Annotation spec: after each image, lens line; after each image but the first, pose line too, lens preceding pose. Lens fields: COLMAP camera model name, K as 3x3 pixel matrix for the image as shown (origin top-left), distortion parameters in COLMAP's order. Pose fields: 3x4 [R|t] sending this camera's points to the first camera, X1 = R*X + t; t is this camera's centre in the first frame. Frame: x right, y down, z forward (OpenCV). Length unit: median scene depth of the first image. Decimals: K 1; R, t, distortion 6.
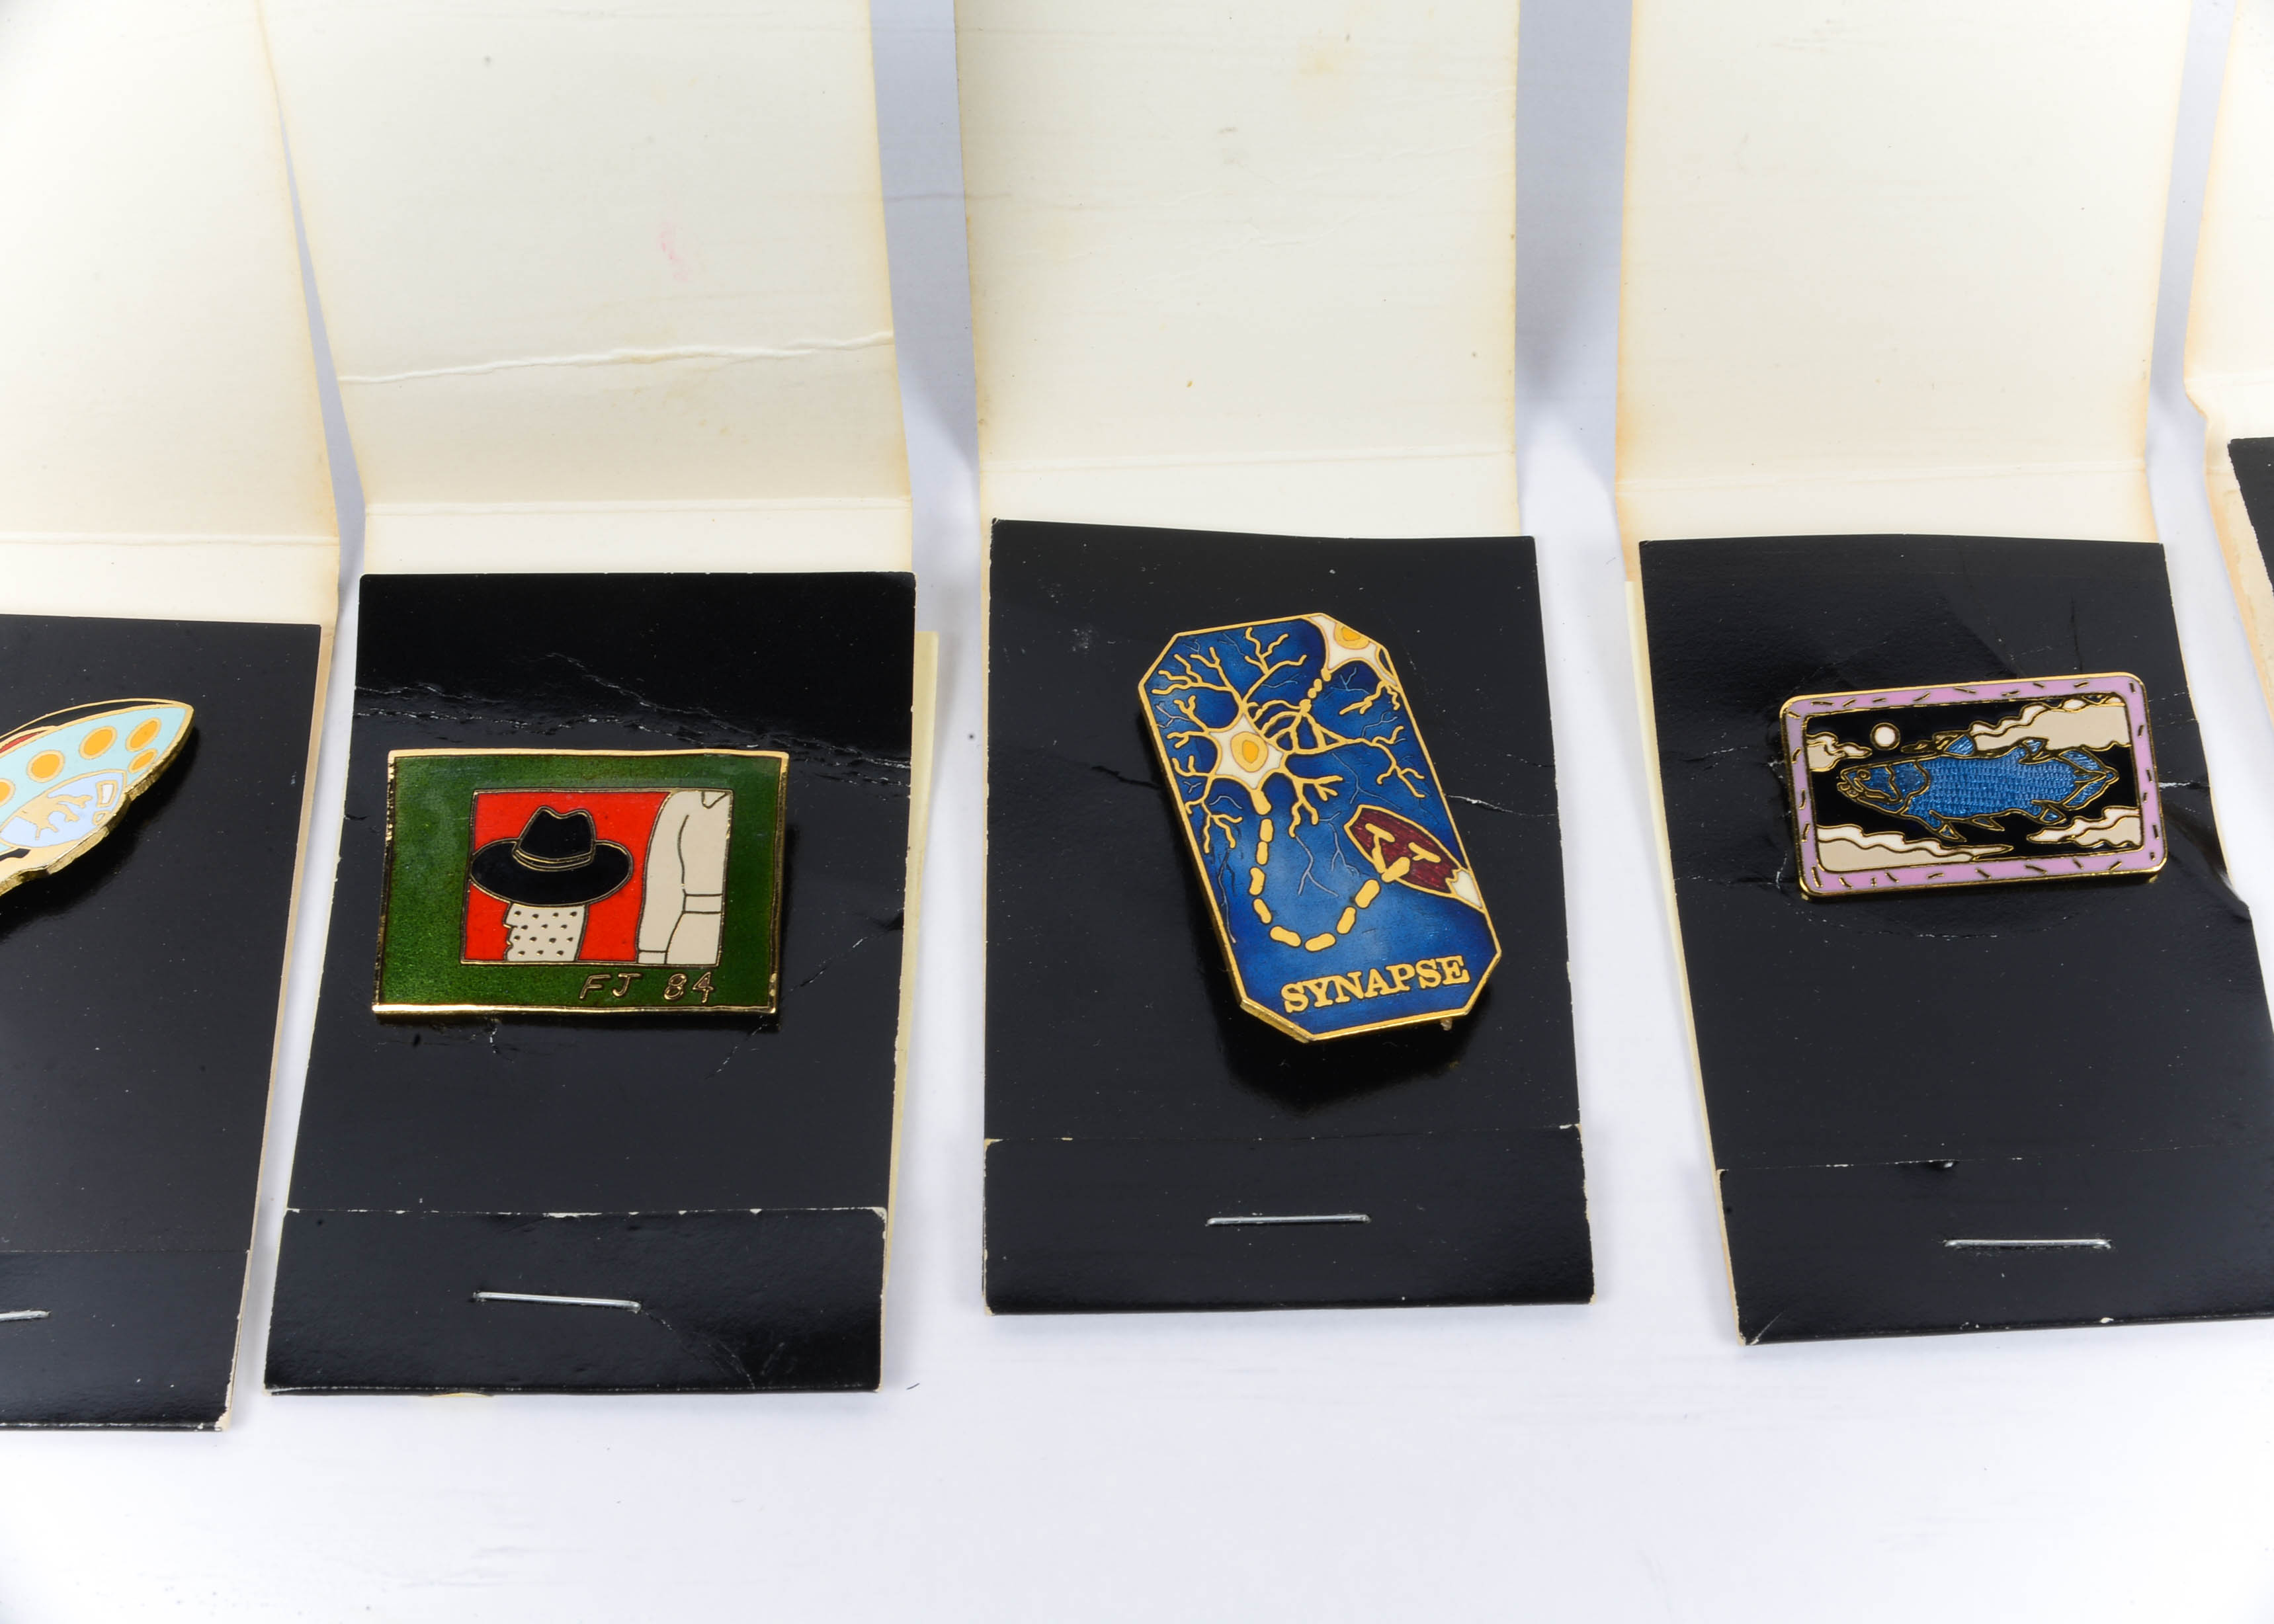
lens RADIAL K [[3705.2, 0, 1137.0], [0, 3705.2, 812.0], [0, 0, 1]] dist [0.028339, 0.071640]
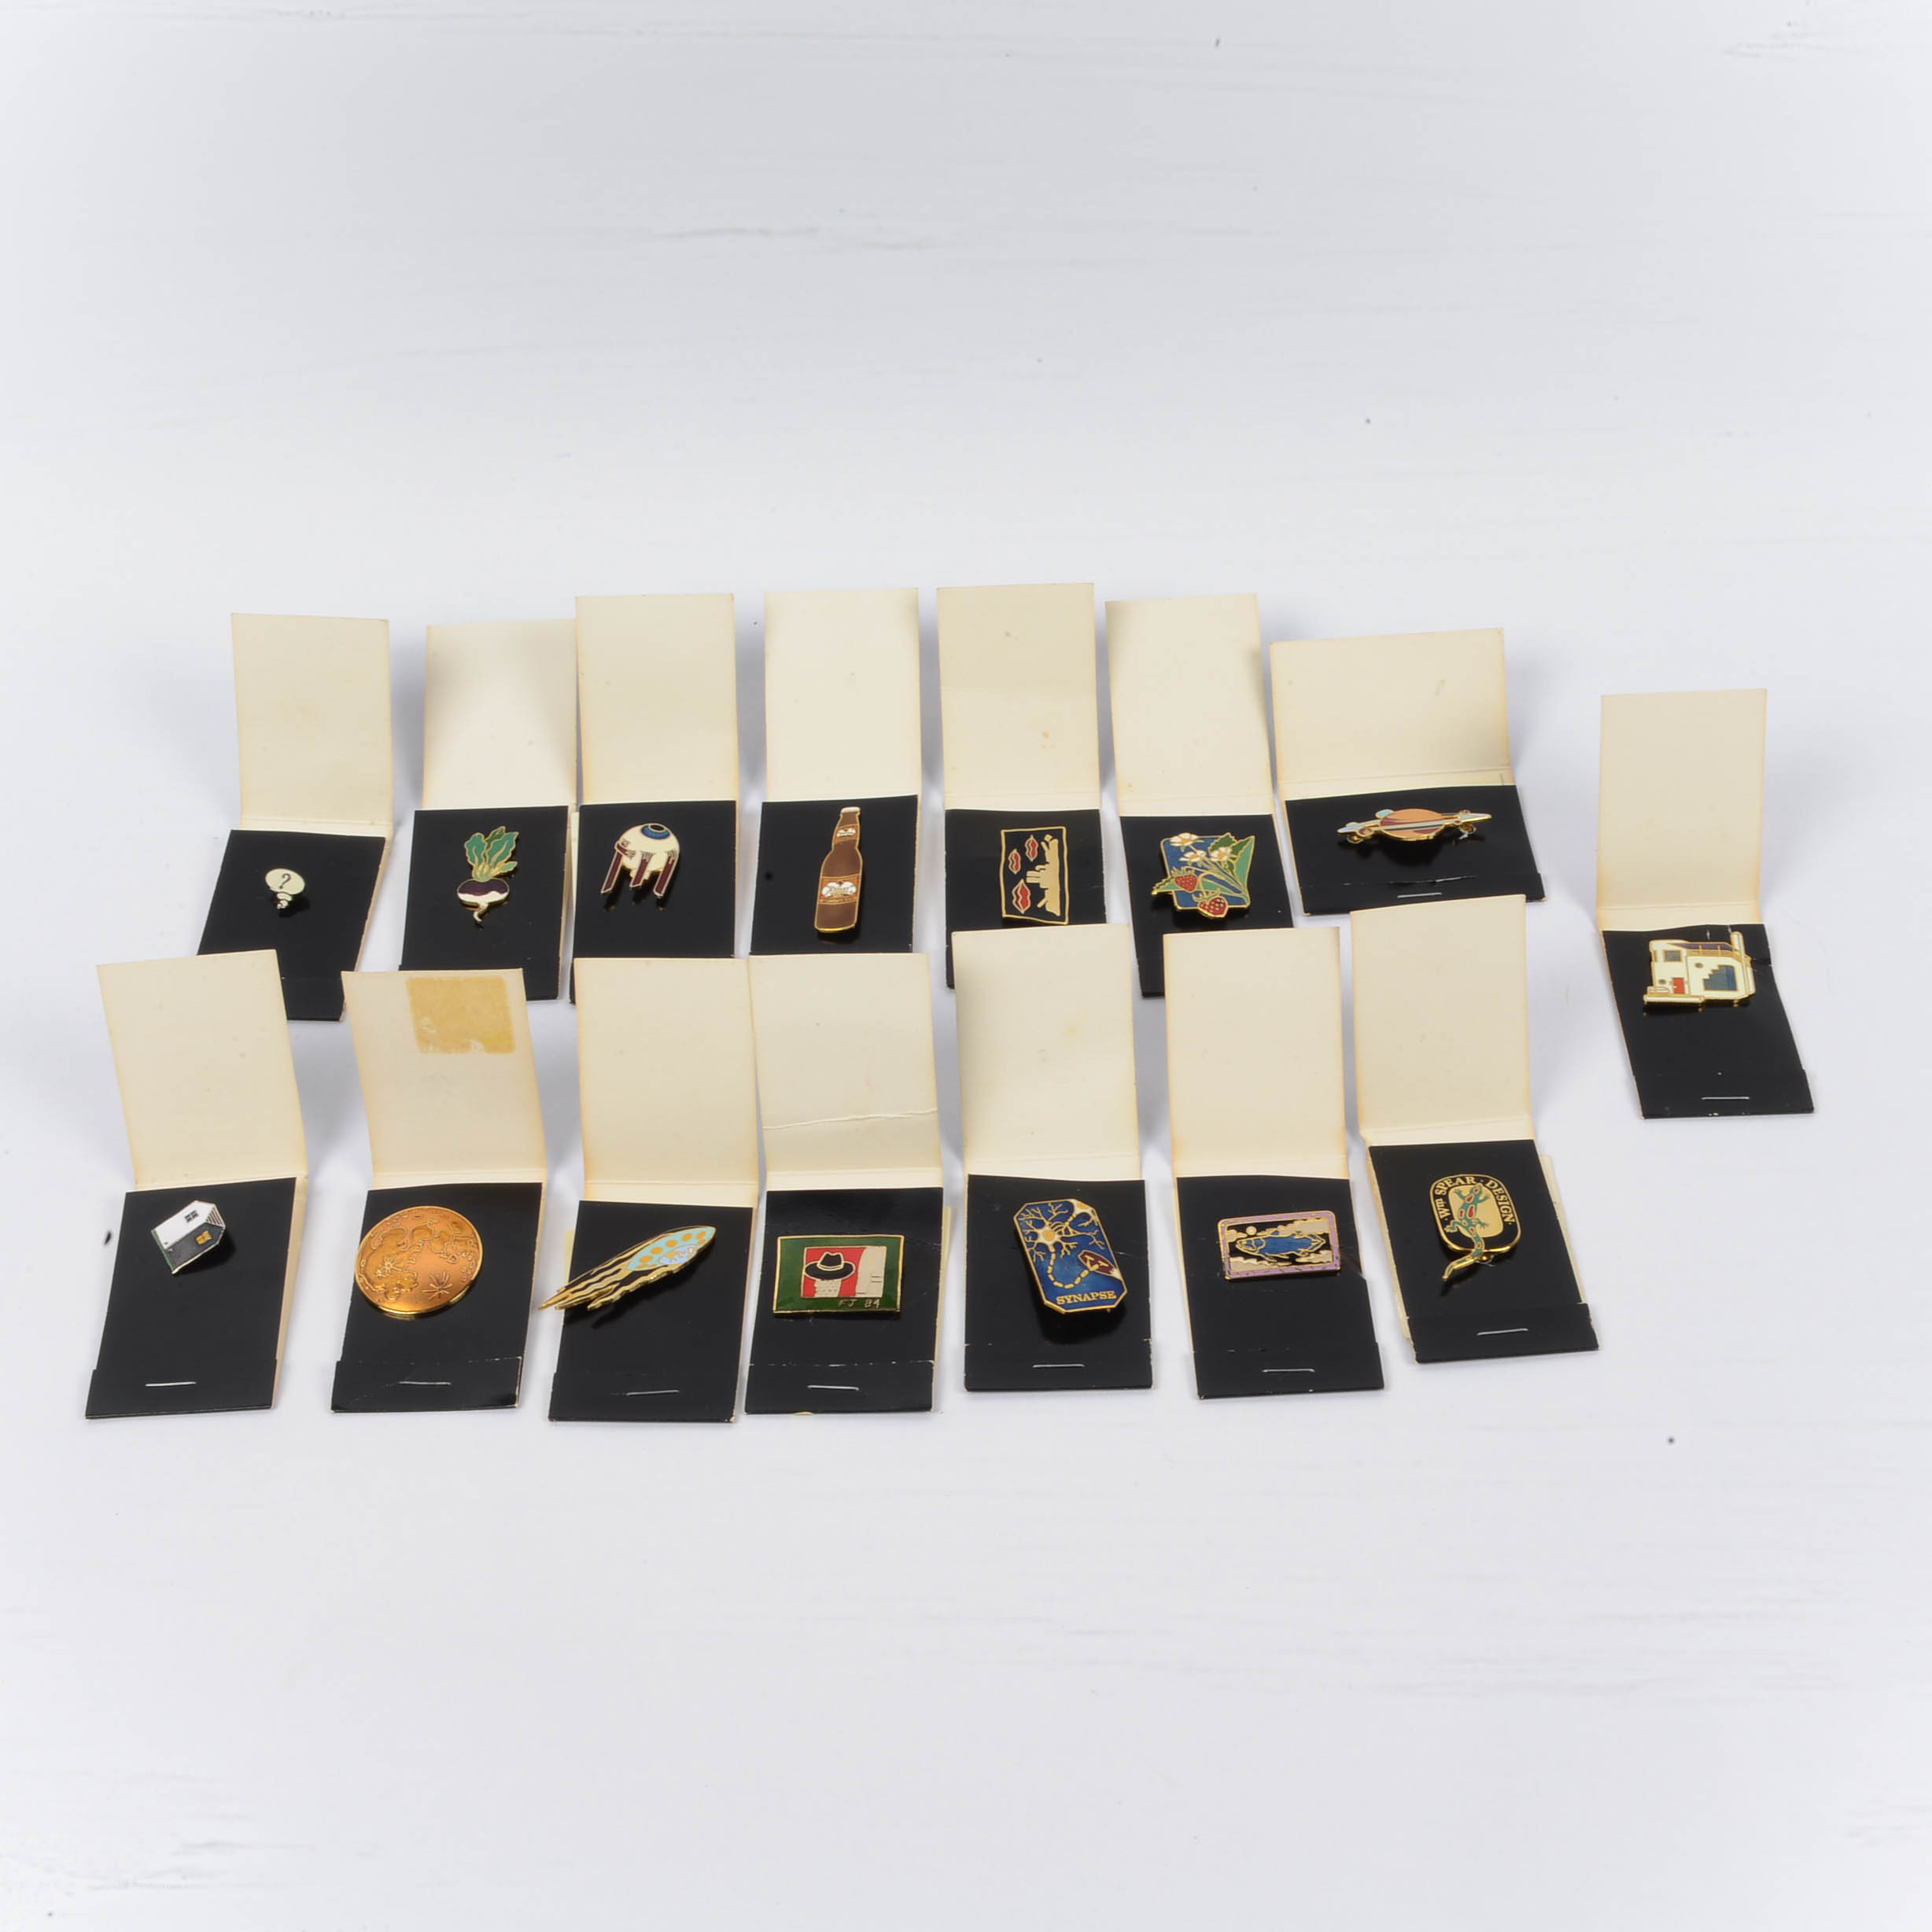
lens RADIAL K [[2908.4, 0, 966.0], [0, 2908.4, 966.0], [0, 0, 1]] dist [-0.020281, -0.027679]
pose [[0.998735, -0.014457, -0.048156, 0.083396], [-0.000709, 0.953629, -0.300984, 0.515578], [0.050274, 0.300637, 0.952413, -1.448196]]
